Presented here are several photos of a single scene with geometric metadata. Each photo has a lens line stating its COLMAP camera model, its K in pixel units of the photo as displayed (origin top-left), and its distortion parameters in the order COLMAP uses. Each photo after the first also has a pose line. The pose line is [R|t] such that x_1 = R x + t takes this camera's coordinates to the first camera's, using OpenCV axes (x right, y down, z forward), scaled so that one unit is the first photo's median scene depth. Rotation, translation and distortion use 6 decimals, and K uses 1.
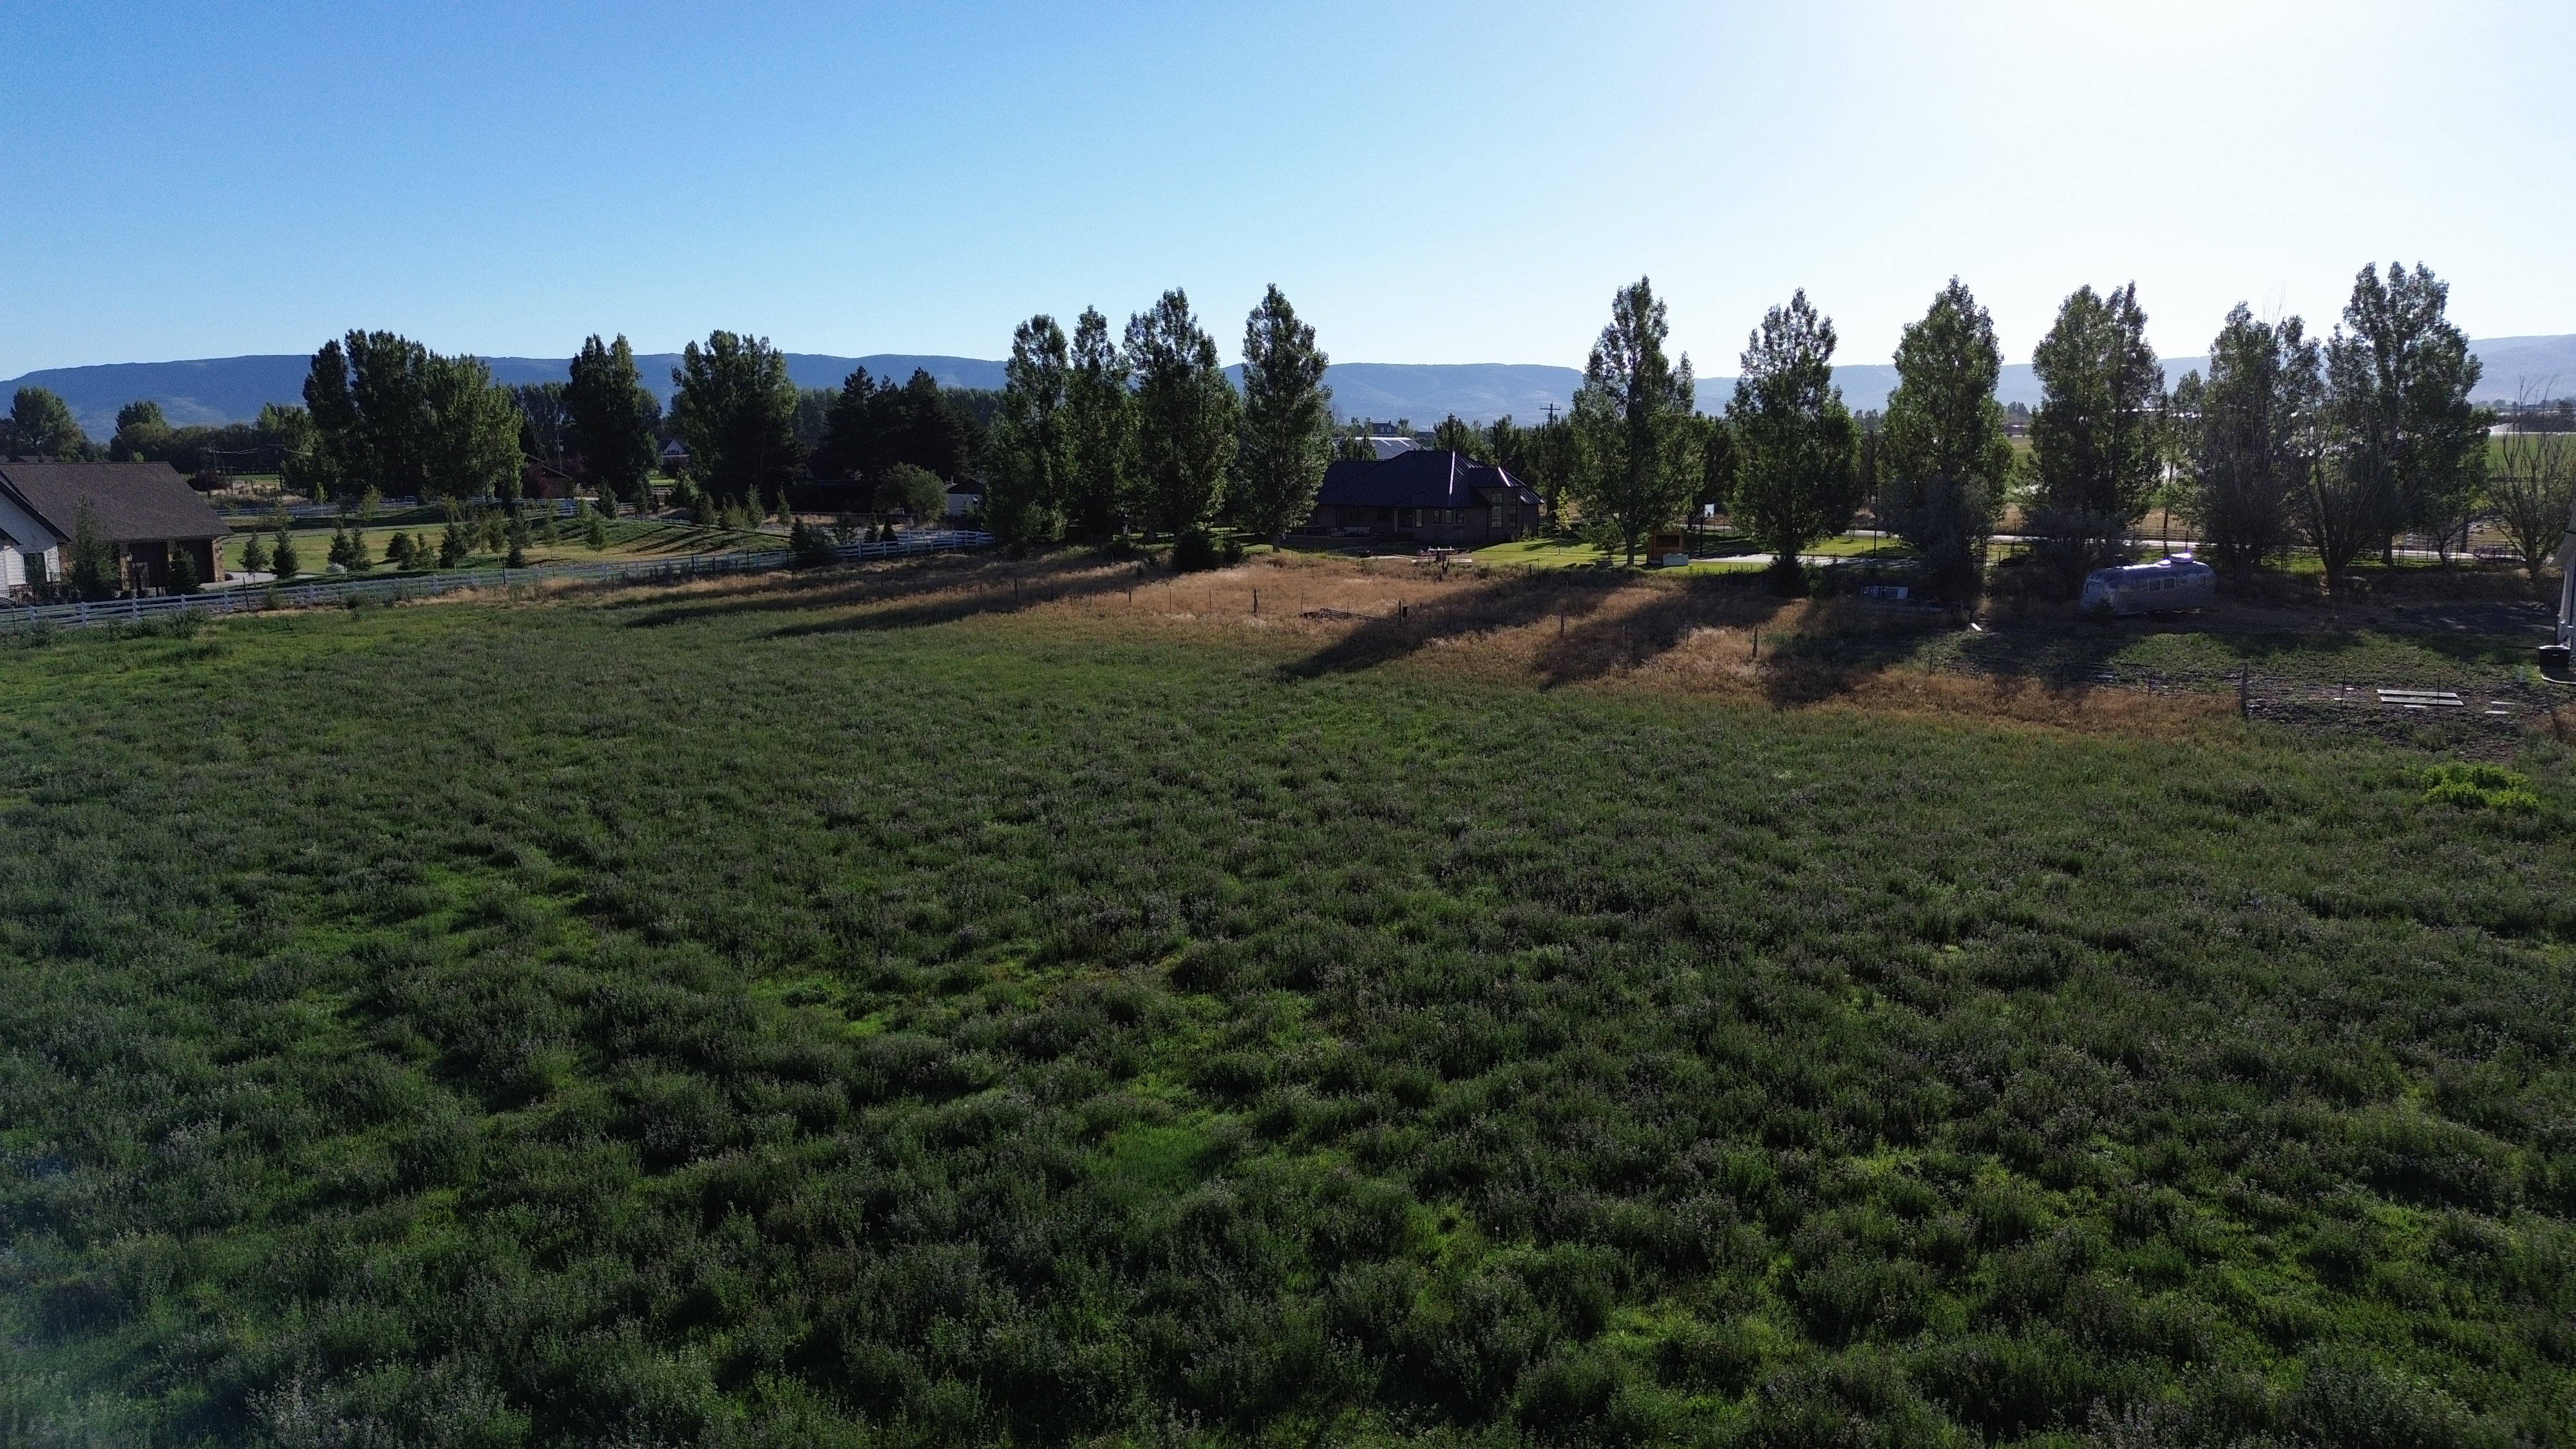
lens RADIAL K [[1801.6, 0, 1288.6], [0, 1801.6, 718.9], [0, 0, 1]] dist [0.063769, -0.067253]
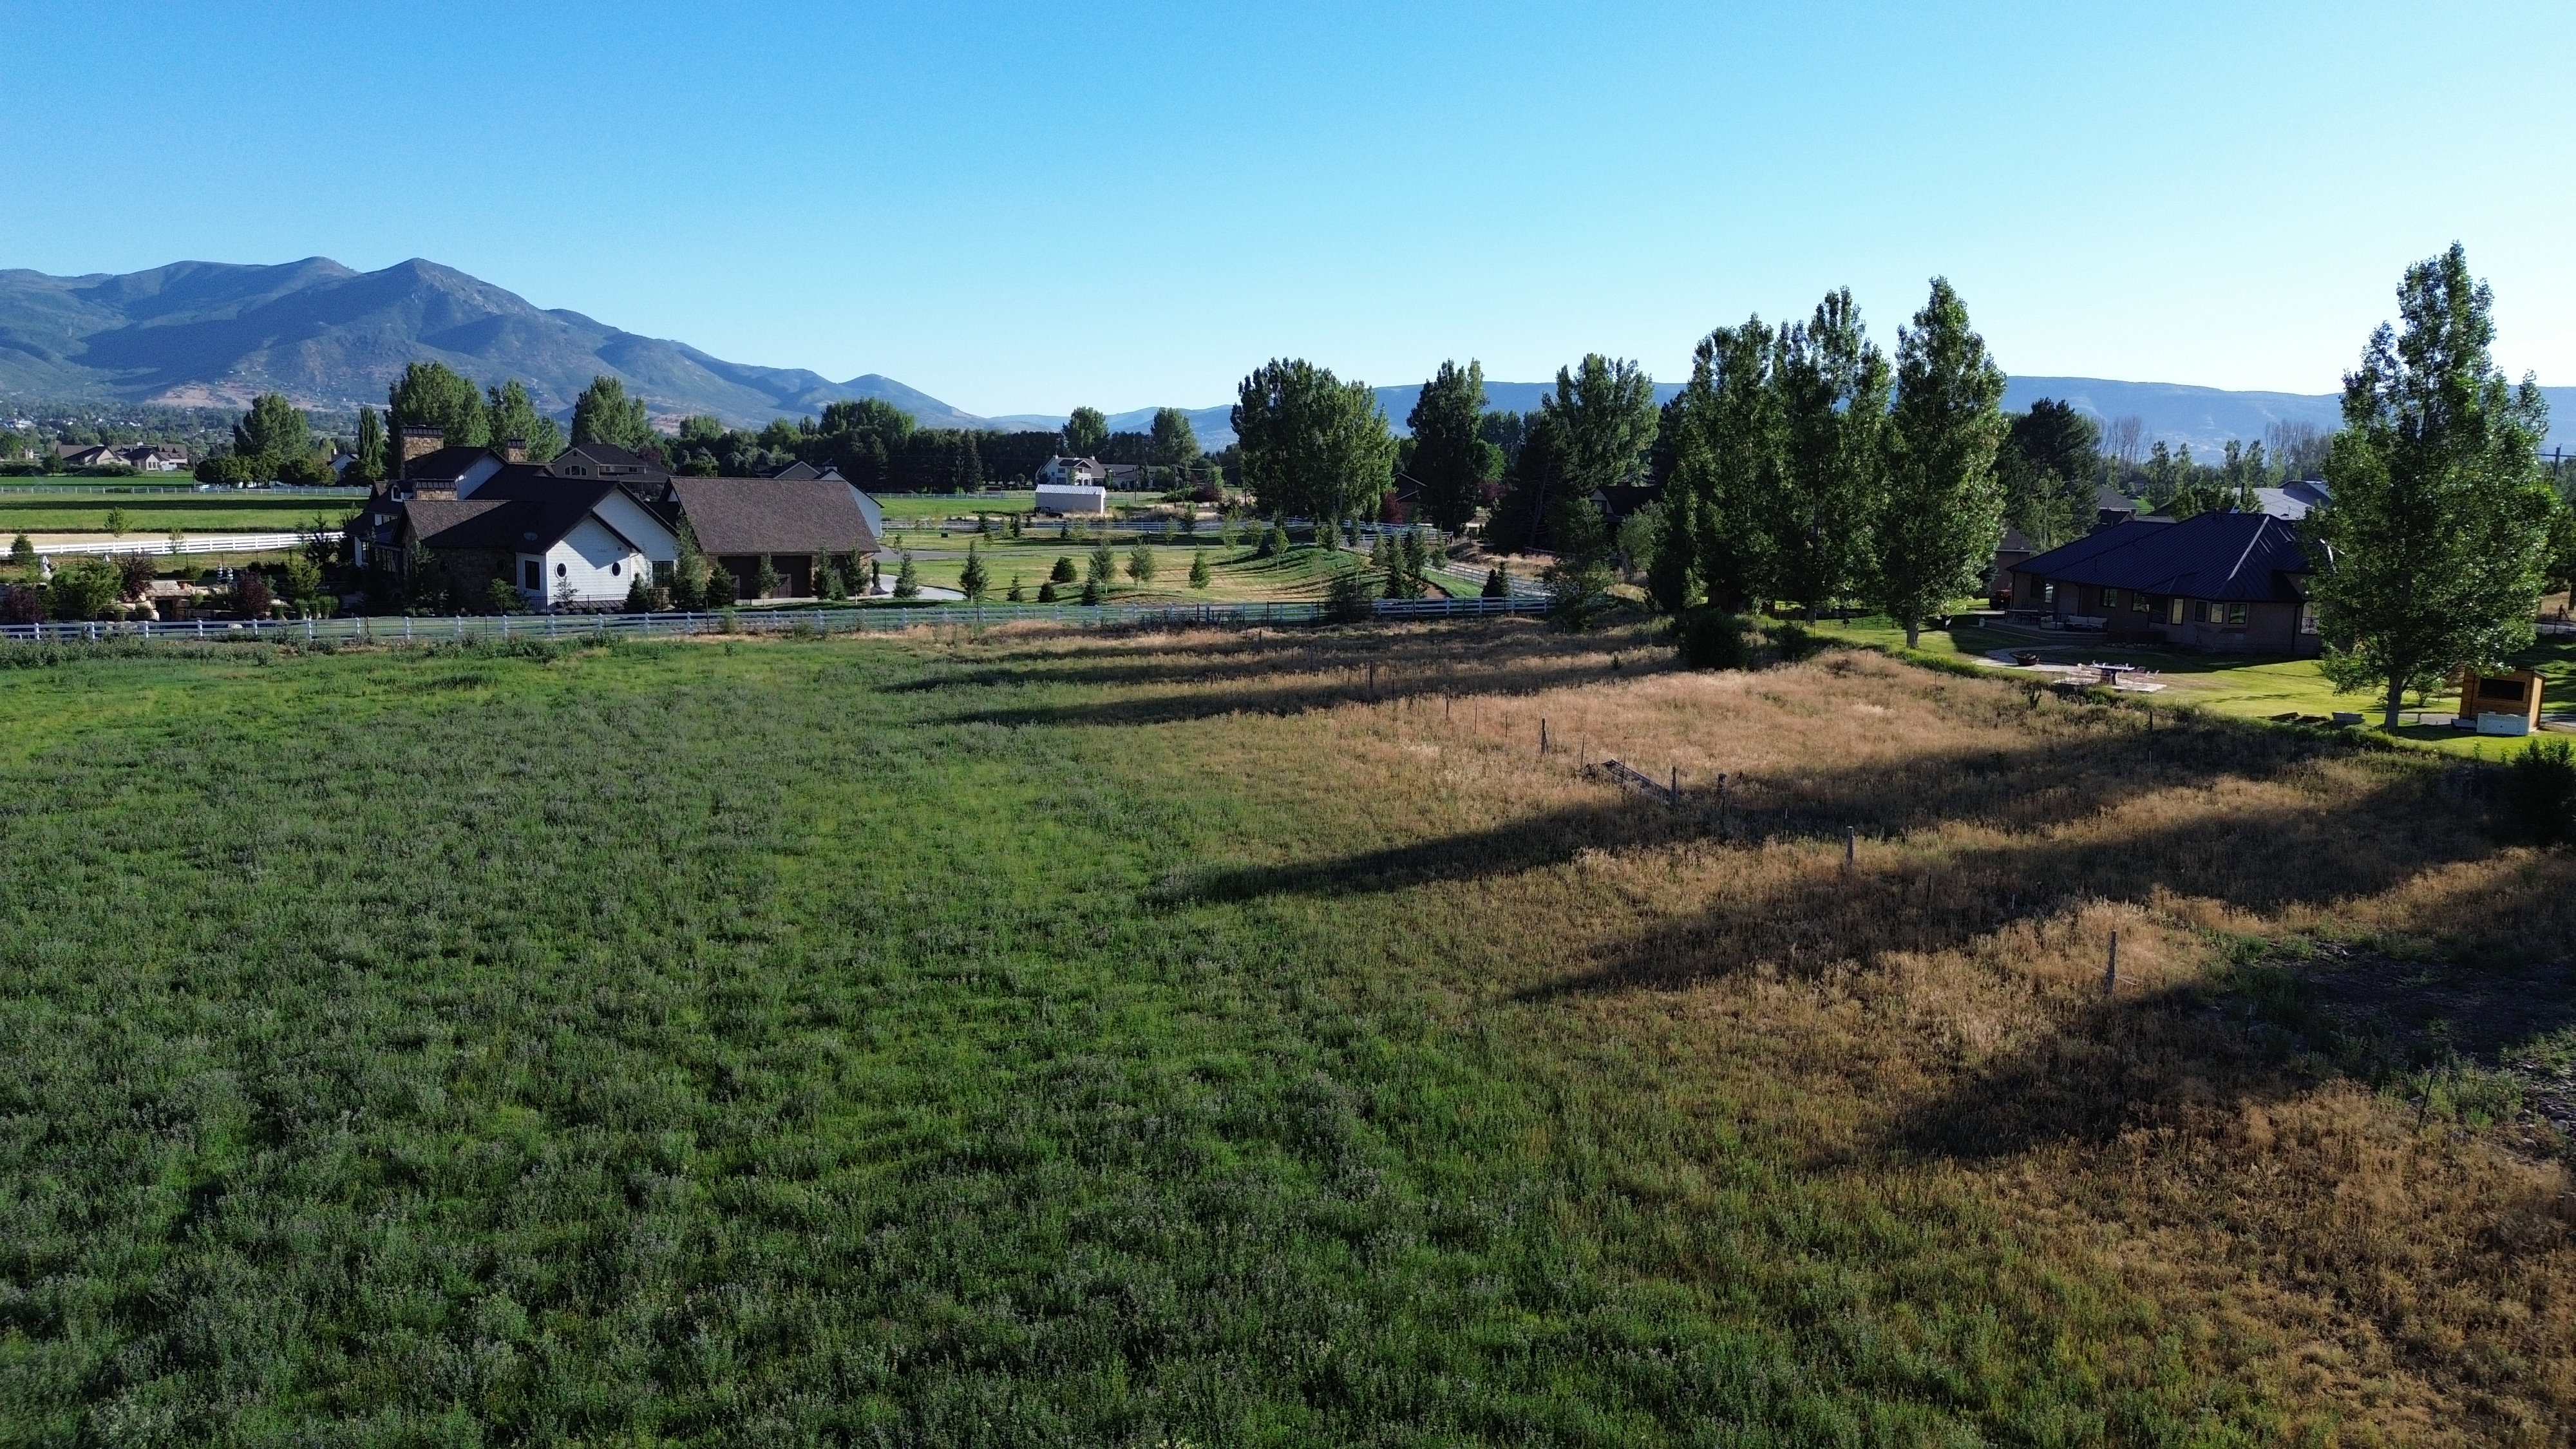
lens RADIAL K [[1779.5, 0, 1282.9], [0, 1779.5, 773.8], [0, 0, 1]] dist [0.054267, -0.059930]
pose [[0.839445, 0.119894, -0.530054, 0.165367], [-0.110448, 0.992643, 0.049612, -0.048109], [0.532103, 0.016897, 0.846511, 0.246239]]
